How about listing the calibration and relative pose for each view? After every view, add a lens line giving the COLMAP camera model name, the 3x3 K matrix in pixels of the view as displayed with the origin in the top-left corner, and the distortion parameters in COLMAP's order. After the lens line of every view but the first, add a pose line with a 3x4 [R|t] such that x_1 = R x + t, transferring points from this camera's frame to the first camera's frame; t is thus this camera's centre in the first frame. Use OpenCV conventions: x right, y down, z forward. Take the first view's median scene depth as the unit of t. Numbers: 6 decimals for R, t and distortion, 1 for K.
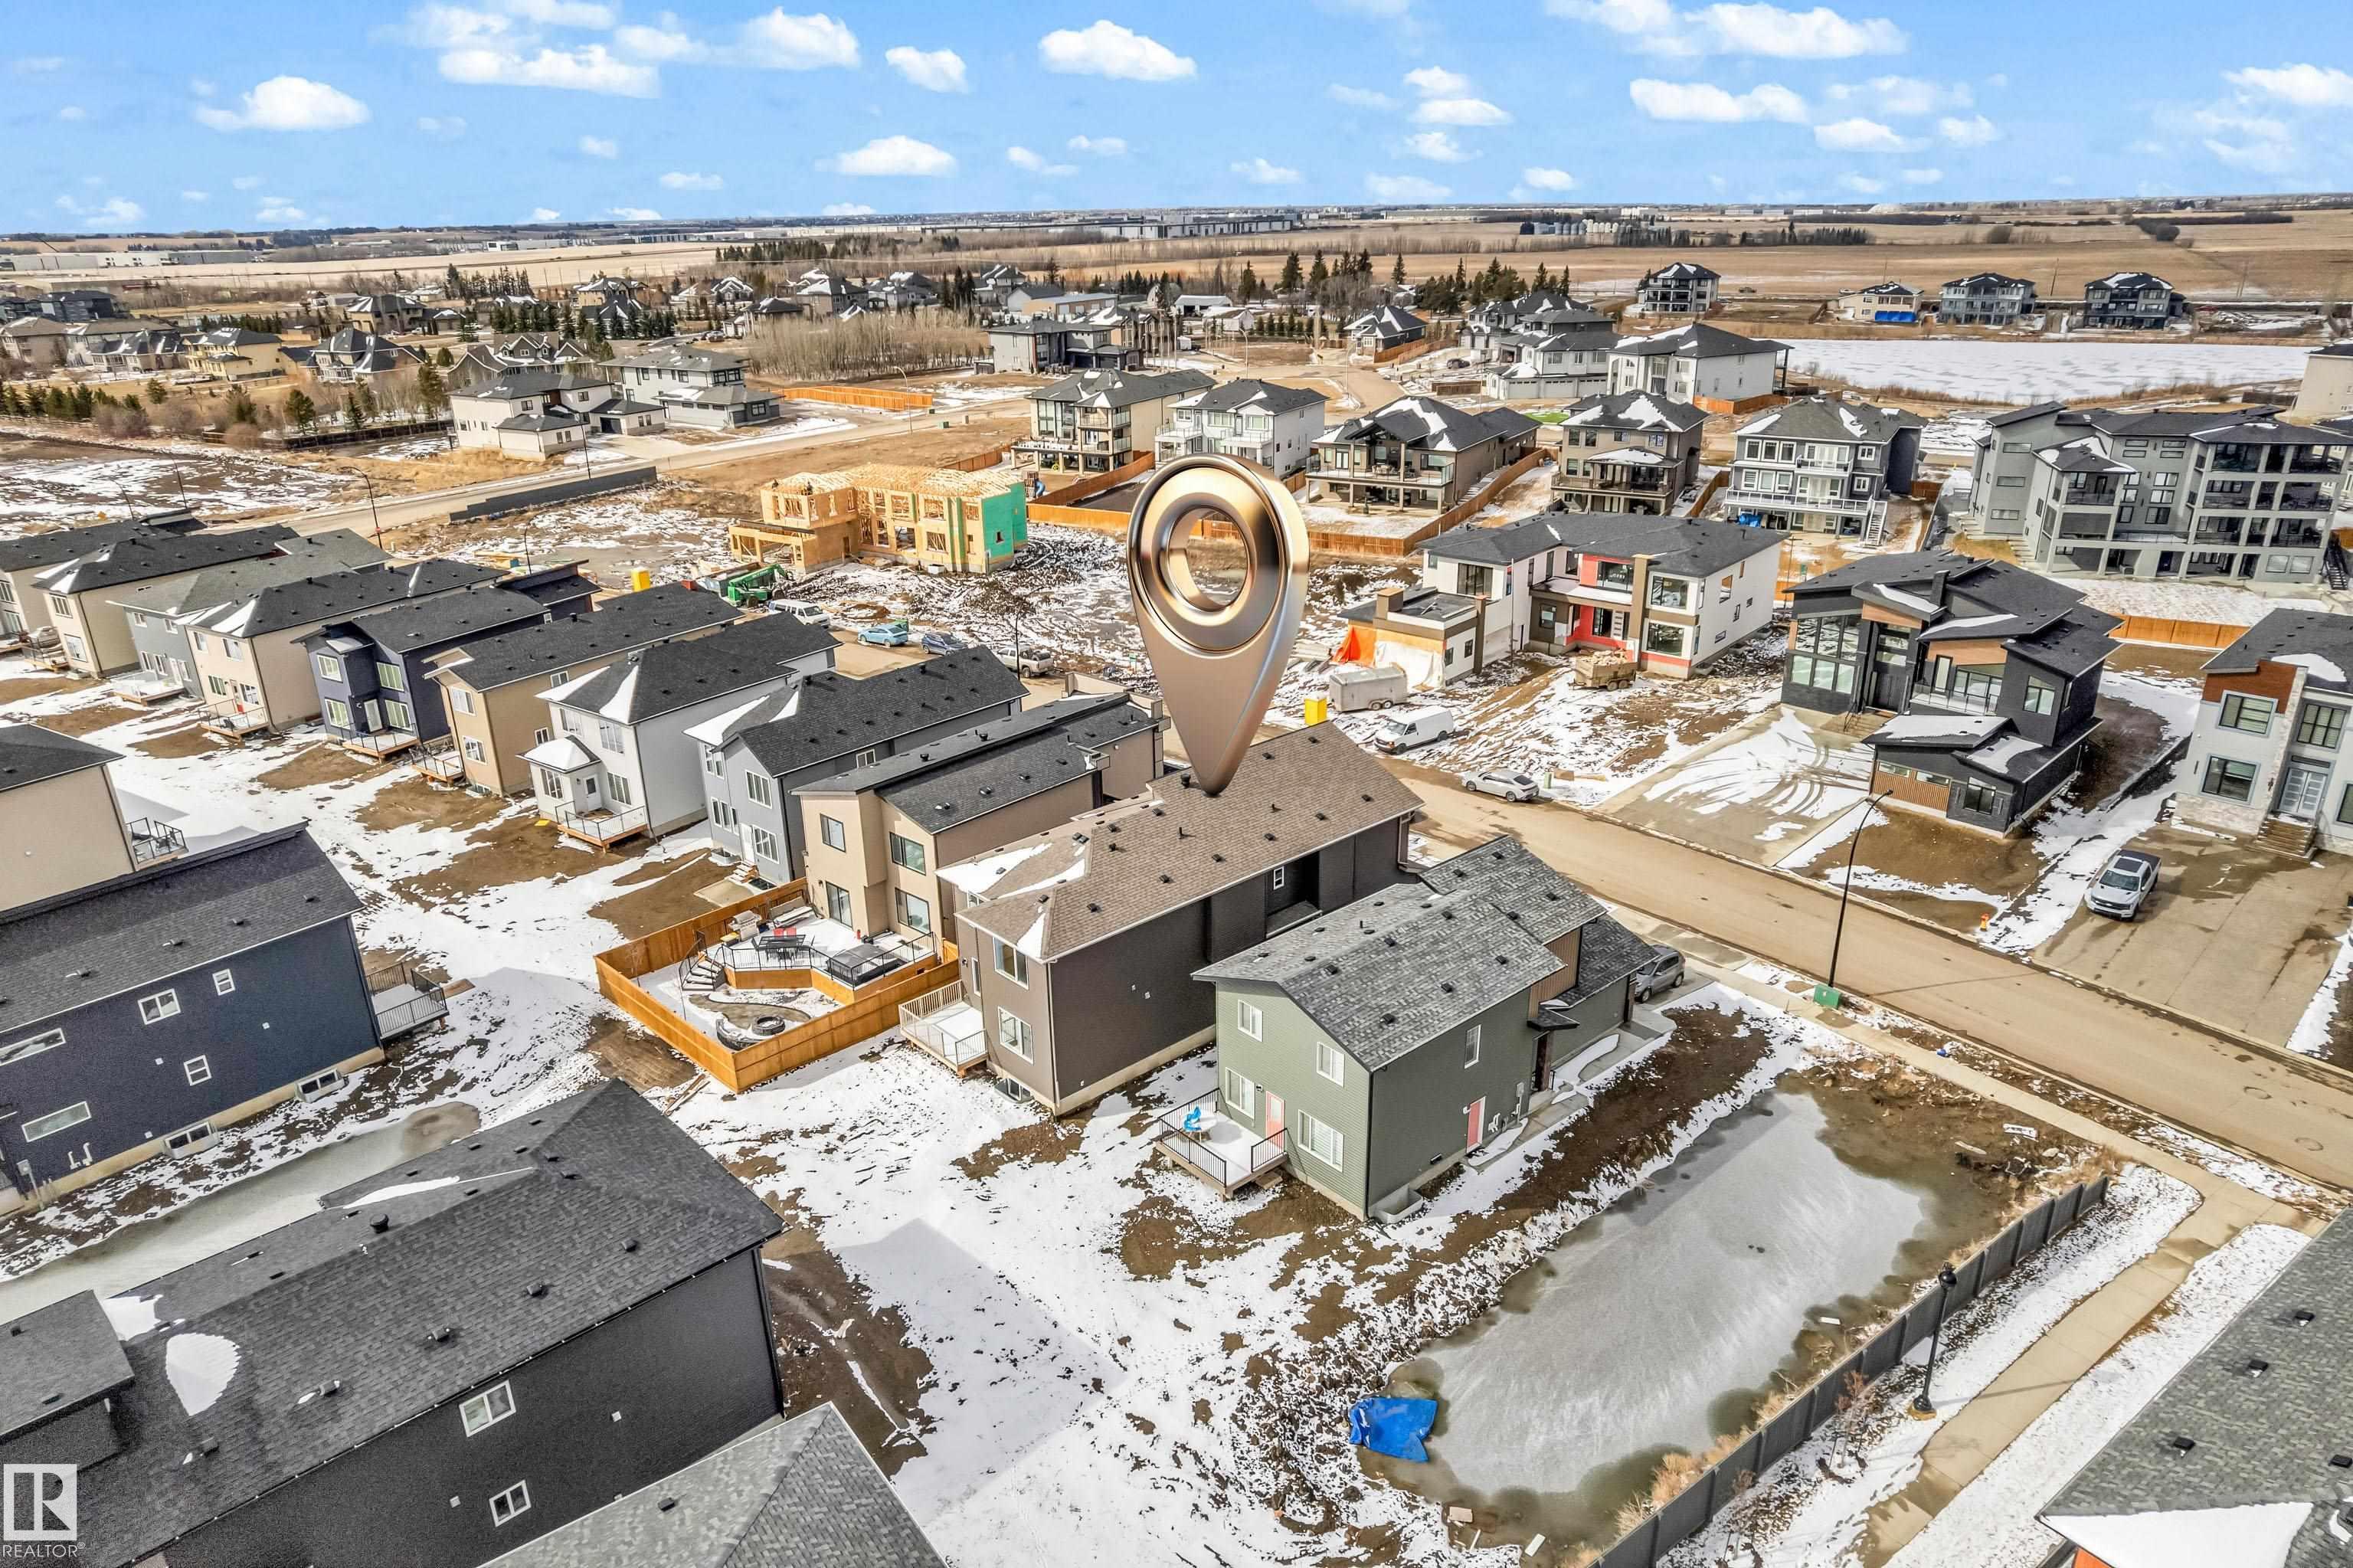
lens RADIAL K [[1502.1, 0, 1171.1], [0, 1502.1, 795.8], [0, 0, 1]] dist [-0.059400, 0.044573]
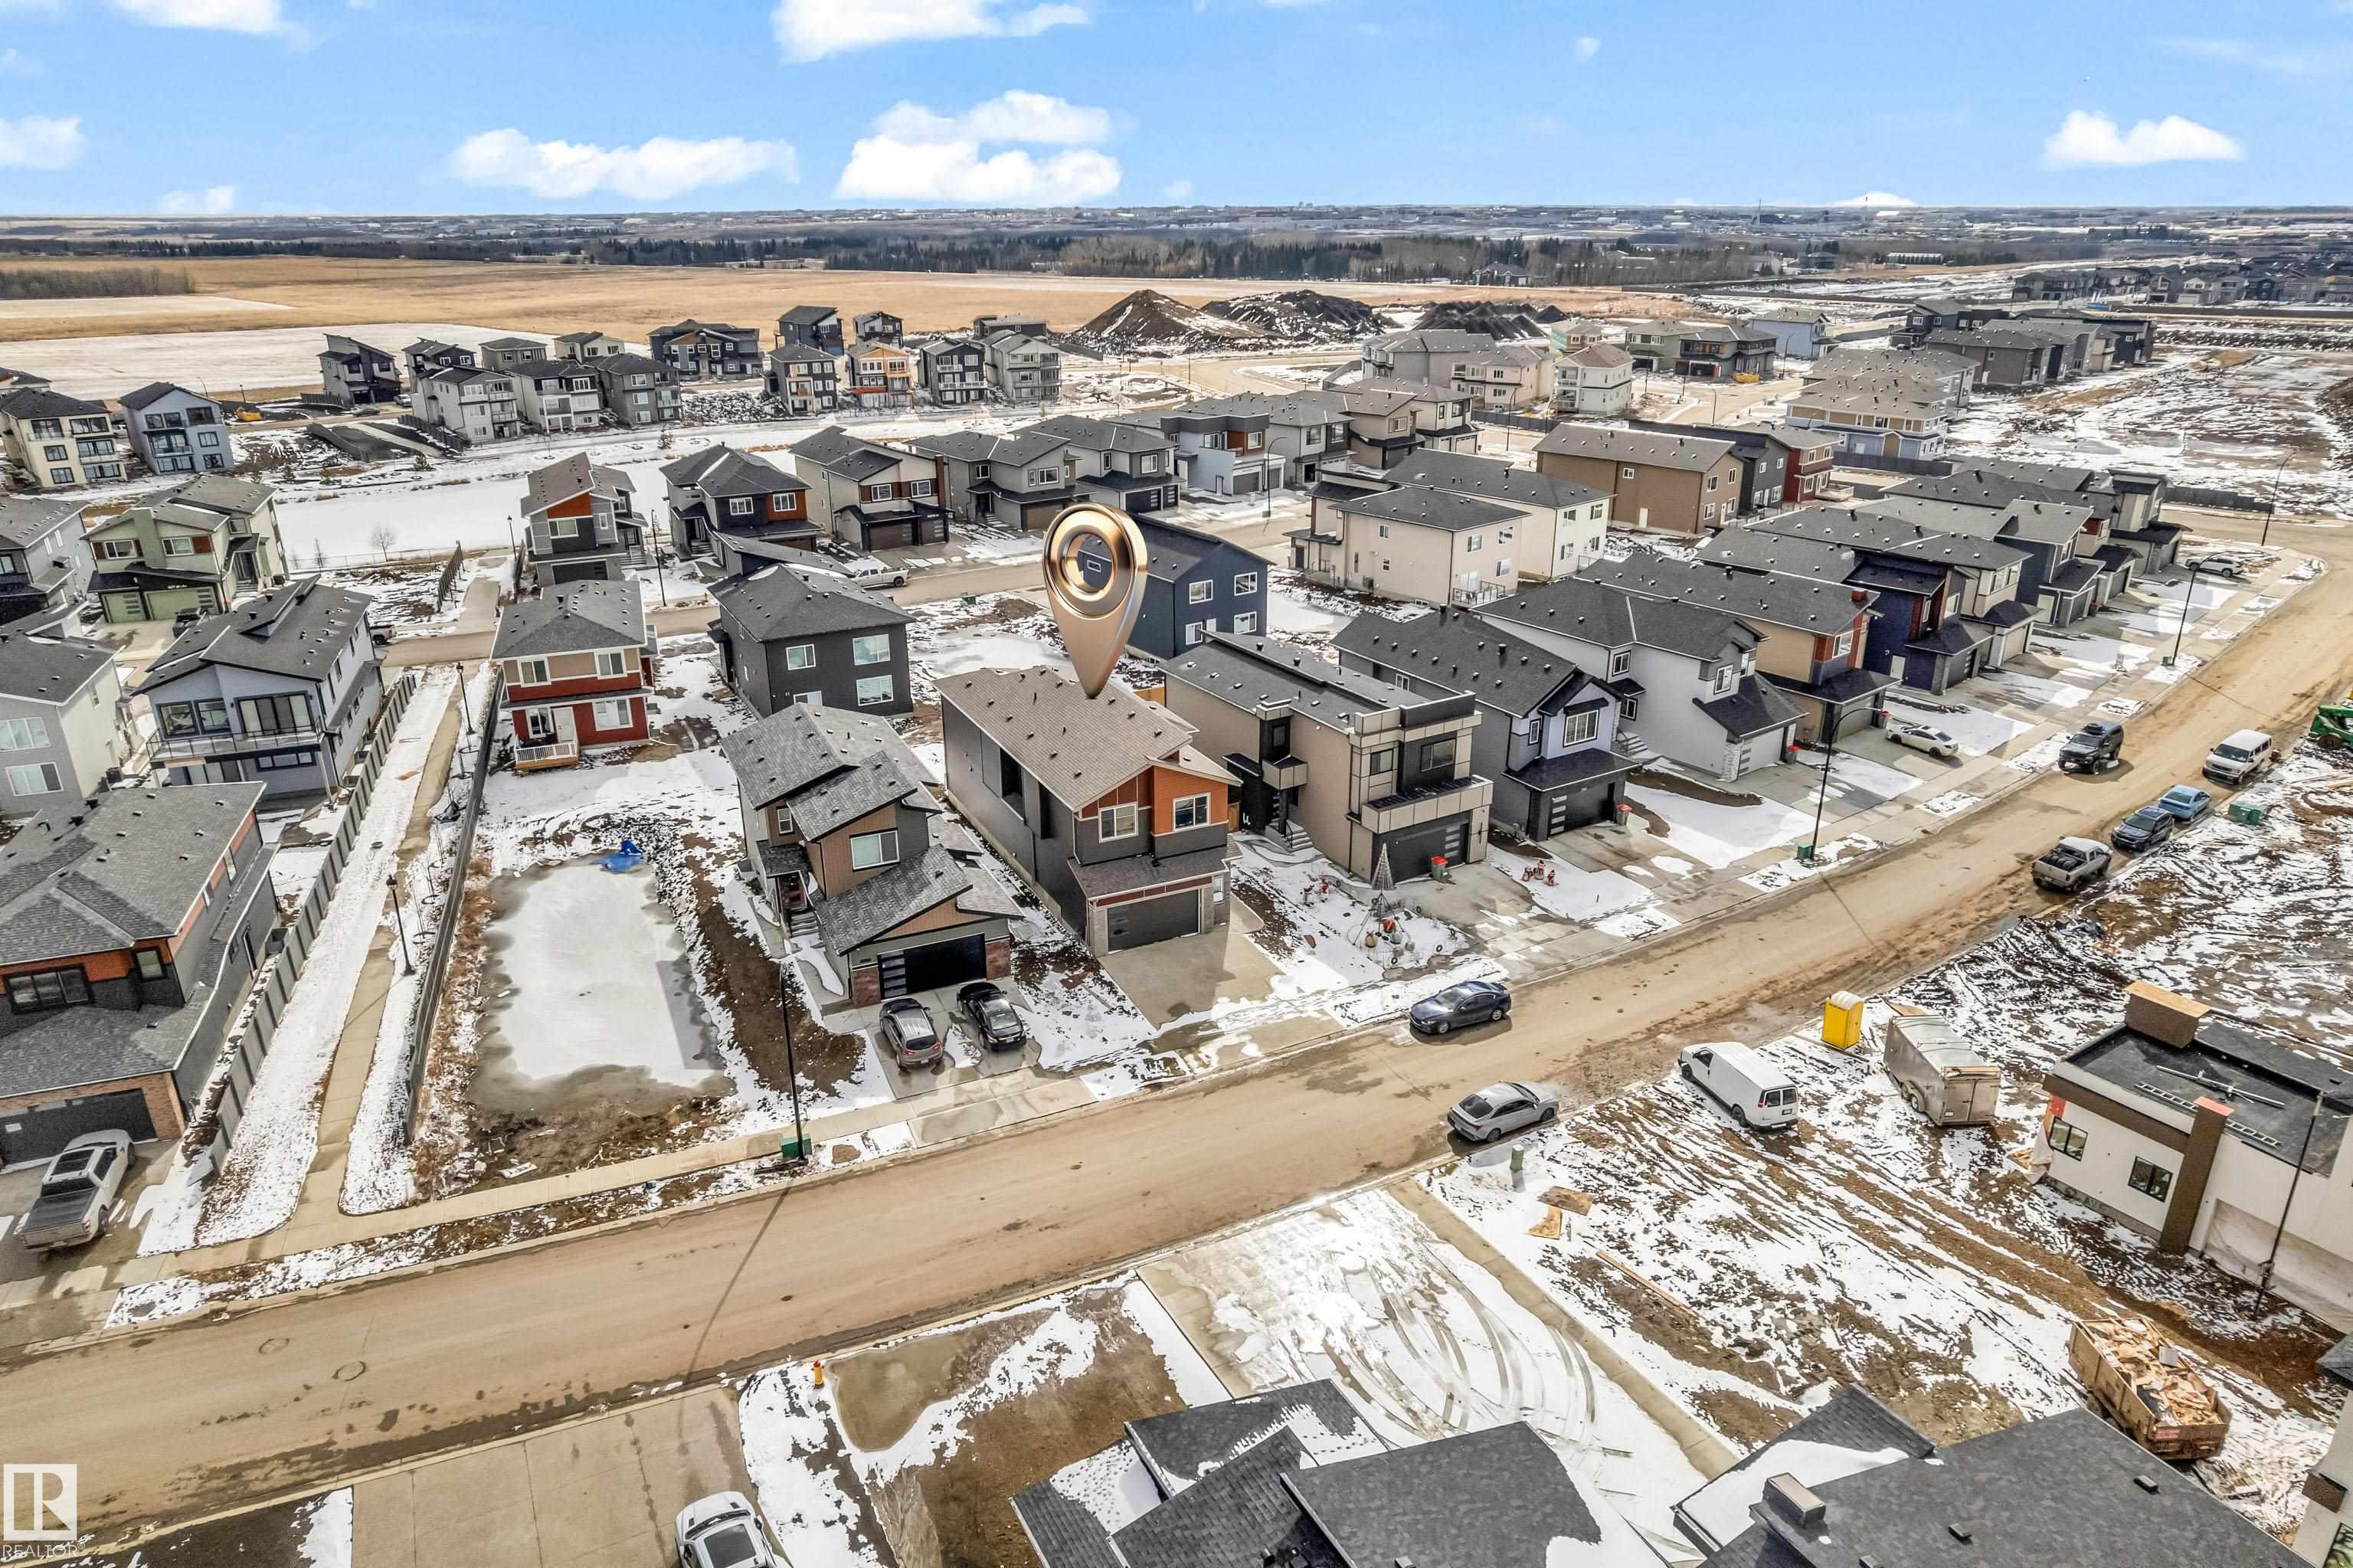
lens RADIAL K [[1502.1, 0, 1179.0], [0, 1502.1, 792.6], [0, 0, 1]] dist [-0.059400, 0.044573]
pose [[-0.281497, 0.370480, -0.885158, 0.963838], [-0.341755, 0.823262, 0.453258, -0.451079], [0.896640, 0.430098, -0.105133, 1.086498]]
